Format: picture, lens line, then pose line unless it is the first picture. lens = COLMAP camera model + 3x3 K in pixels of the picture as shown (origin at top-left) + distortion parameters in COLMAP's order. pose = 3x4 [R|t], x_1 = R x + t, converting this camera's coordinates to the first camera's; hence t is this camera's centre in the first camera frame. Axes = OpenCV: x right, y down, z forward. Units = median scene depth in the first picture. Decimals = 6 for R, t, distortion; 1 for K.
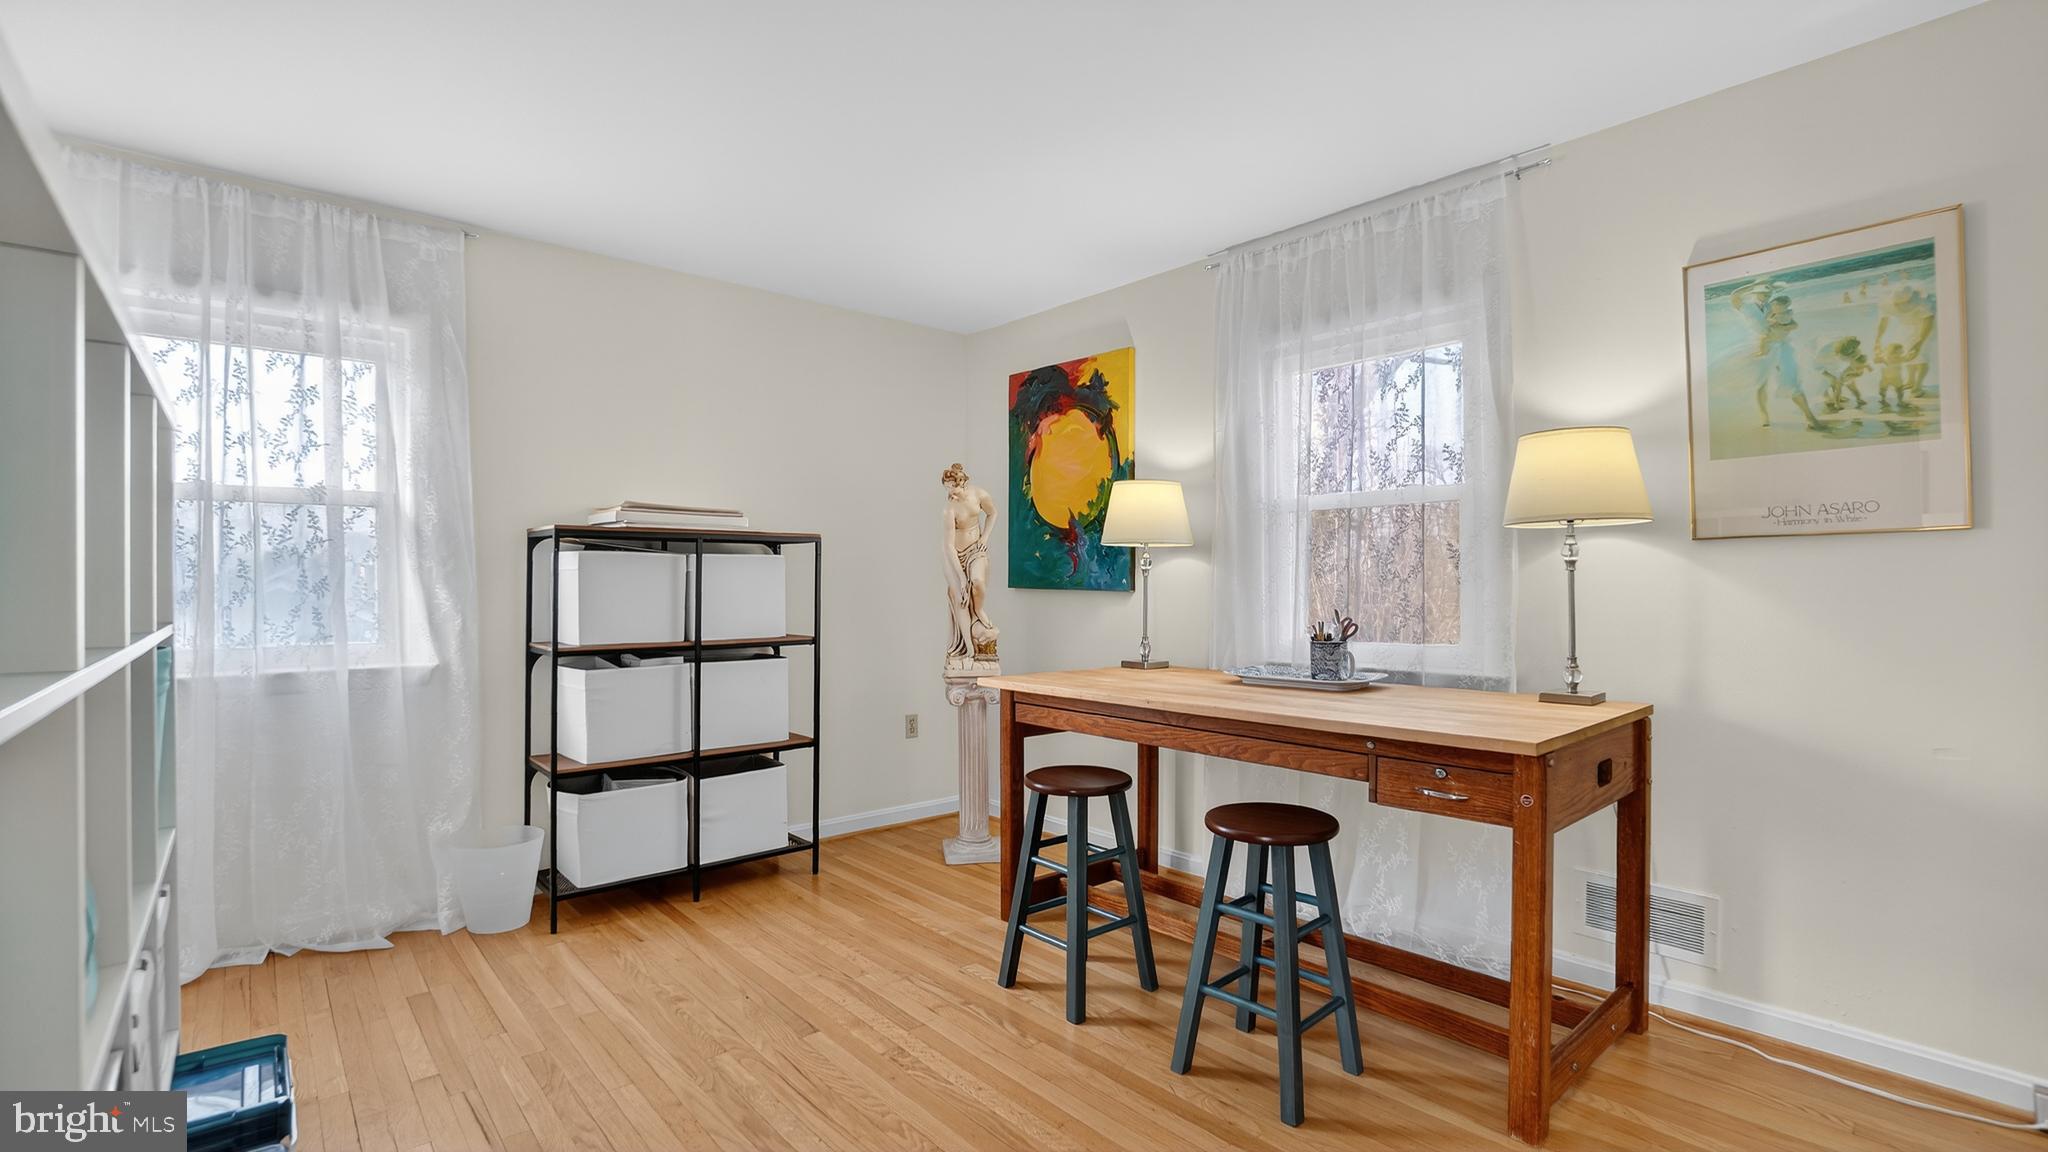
lens RADIAL K [[929.3, 0, 1012.4], [0, 929.3, 552.4], [0, 0, 1]] dist [-0.050686, 0.028146]
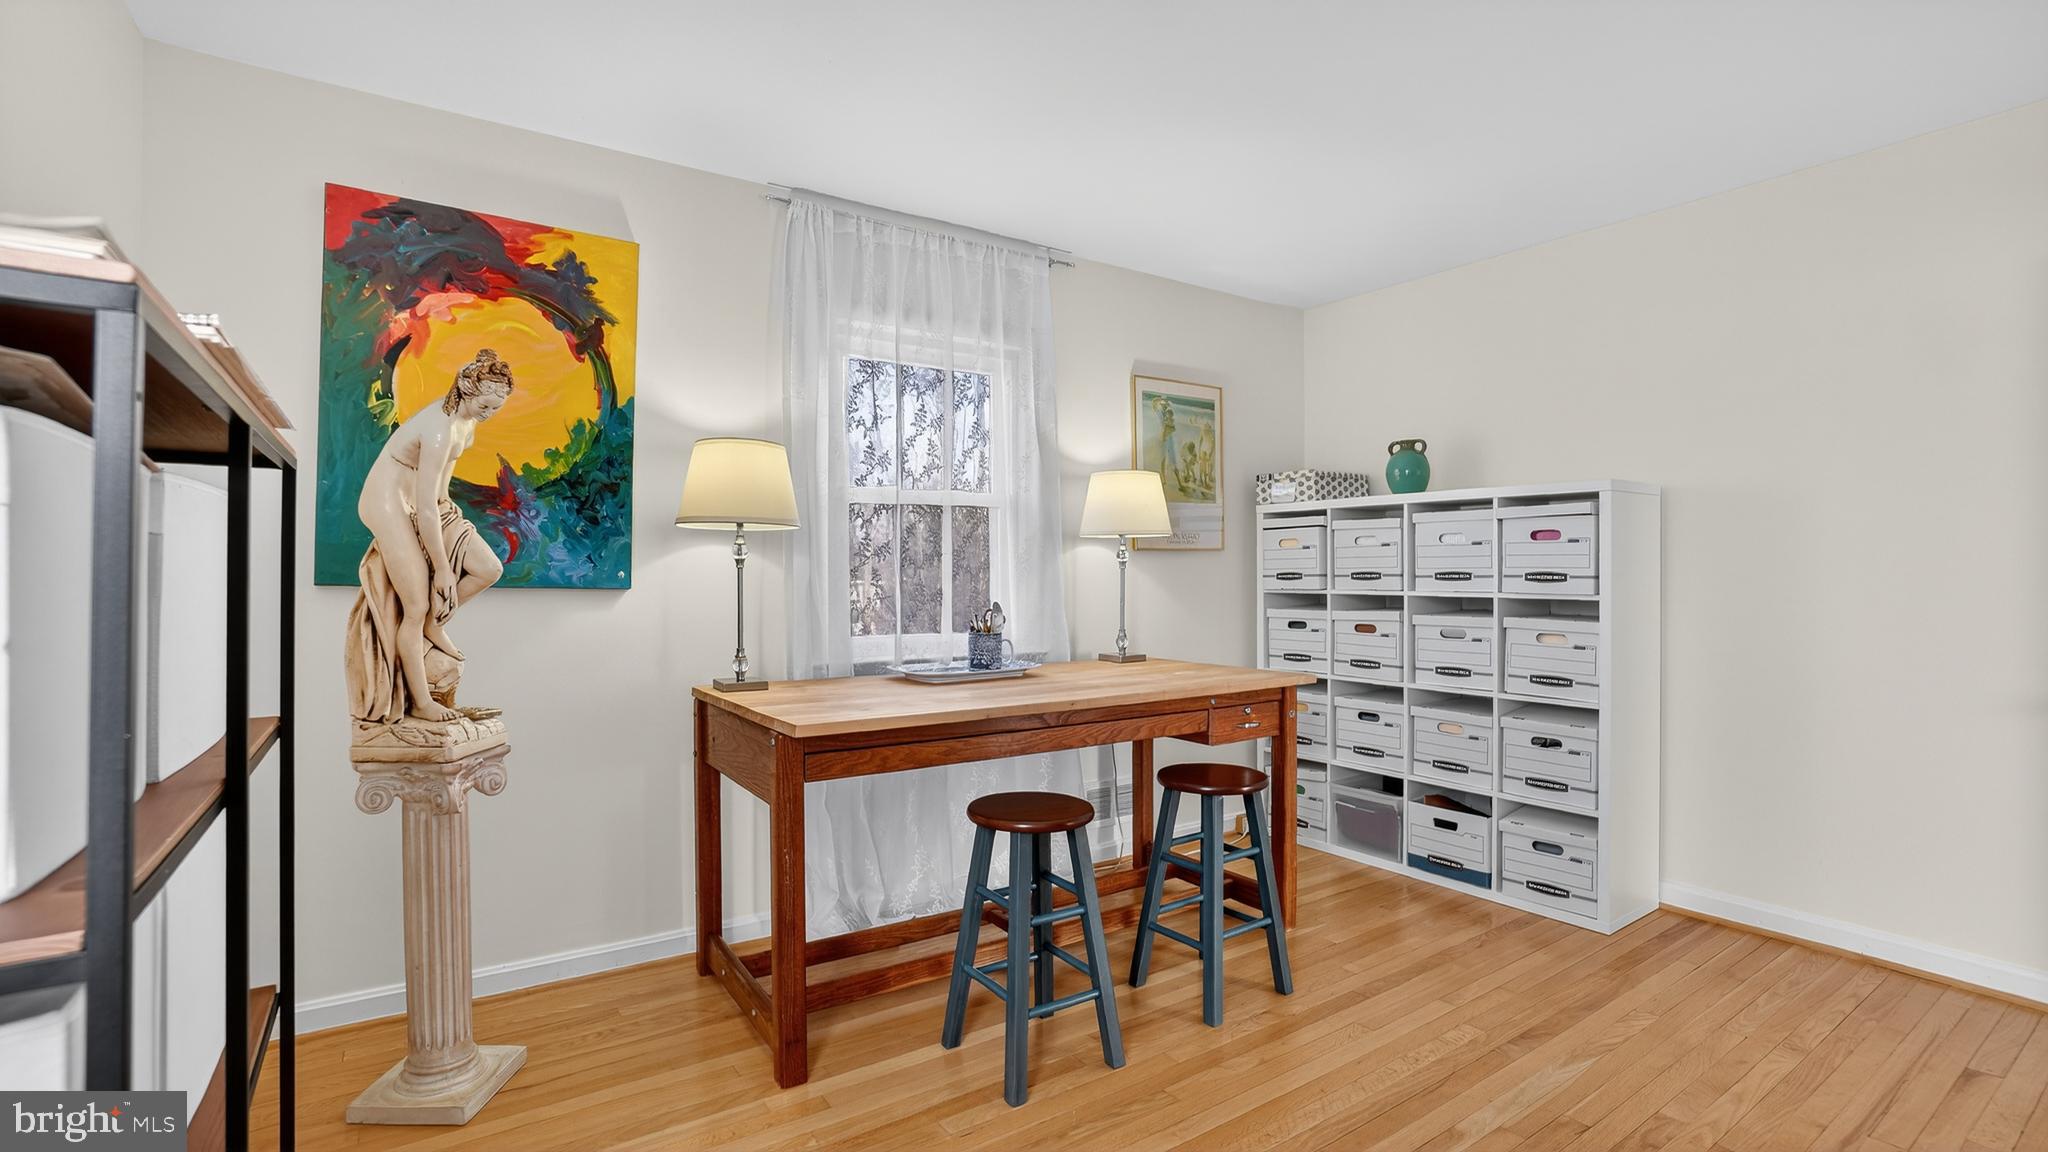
lens RADIAL K [[929.3, 0, 1012.4], [0, 929.3, 552.4], [0, 0, 1]] dist [-0.050686, 0.028146]
pose [[0.117688, 0.032812, 0.992508, -0.516712], [-0.028659, 0.999150, -0.029633, 0.025966], [-0.992637, -0.024957, 0.118529, 0.614487]]
